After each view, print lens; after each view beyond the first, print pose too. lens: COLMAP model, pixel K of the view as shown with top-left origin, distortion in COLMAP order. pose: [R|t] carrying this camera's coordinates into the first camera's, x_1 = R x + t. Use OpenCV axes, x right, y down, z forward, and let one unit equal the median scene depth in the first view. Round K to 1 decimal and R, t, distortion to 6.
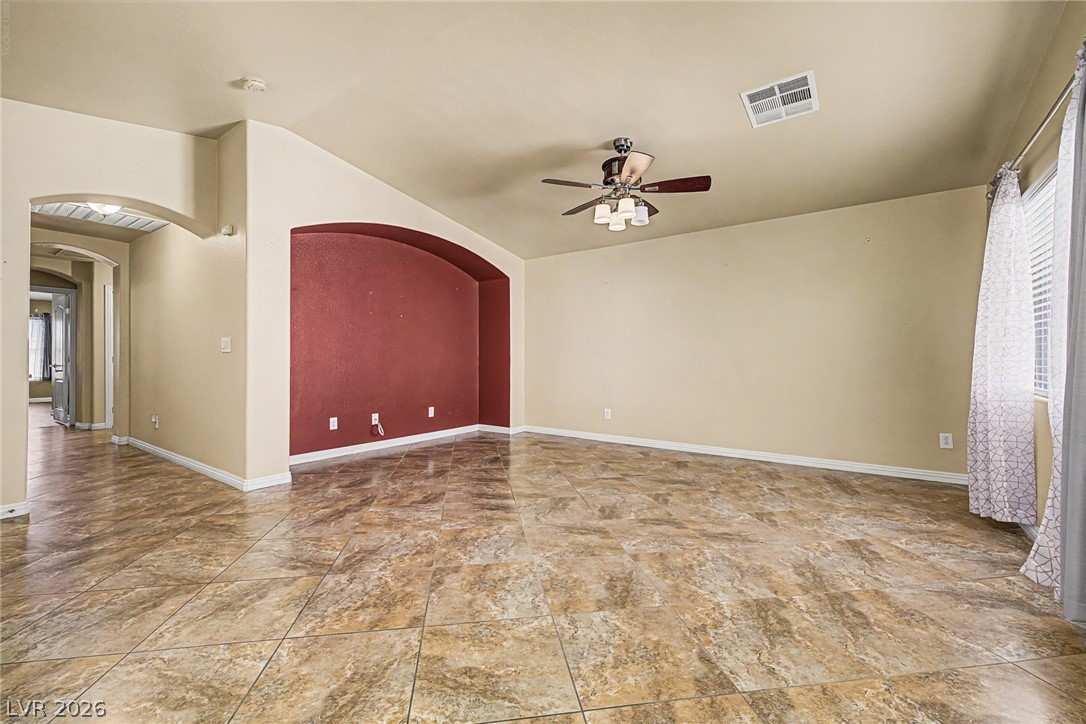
lens RADIAL K [[452.4, 0, 539.8], [0, 452.4, 356.3], [0, 0, 1]] dist [0.001992, -0.000721]
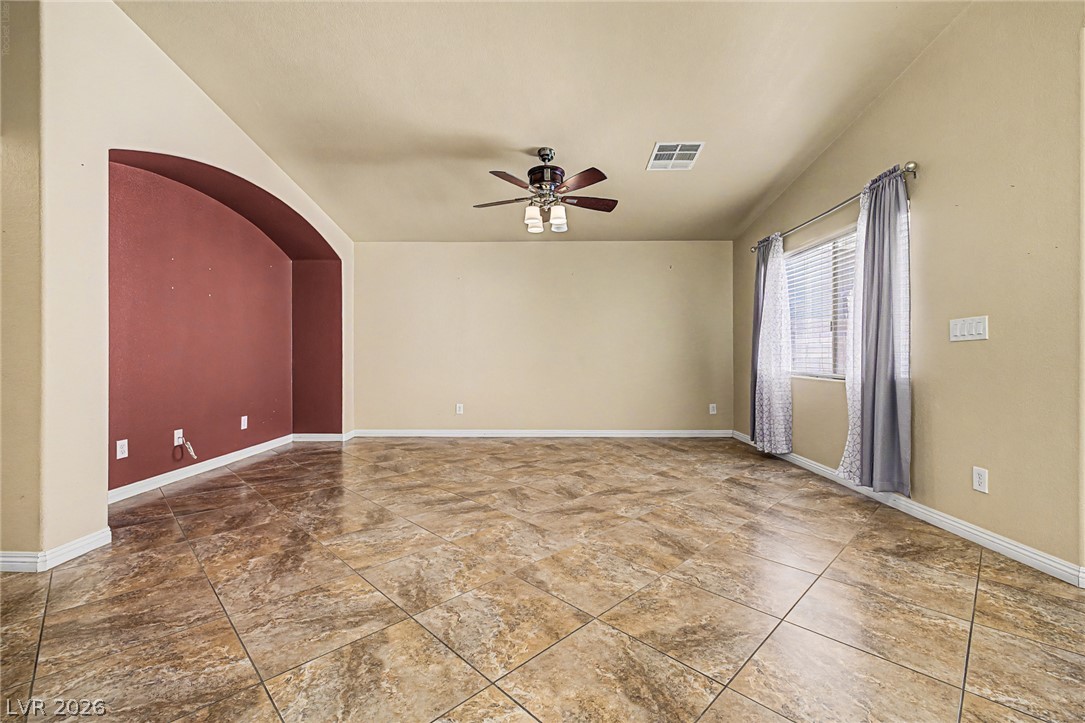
lens RADIAL K [[452.0, 0, 539.3], [0, 452.0, 355.8], [0, 0, 1]] dist [0.001992, -0.000721]
pose [[0.817582, -0.000578, 0.575811, -0.449641], [-0.001808, 0.999992, 0.003571, 0.008525], [-0.575809, -0.003961, 0.817575, 0.126255]]
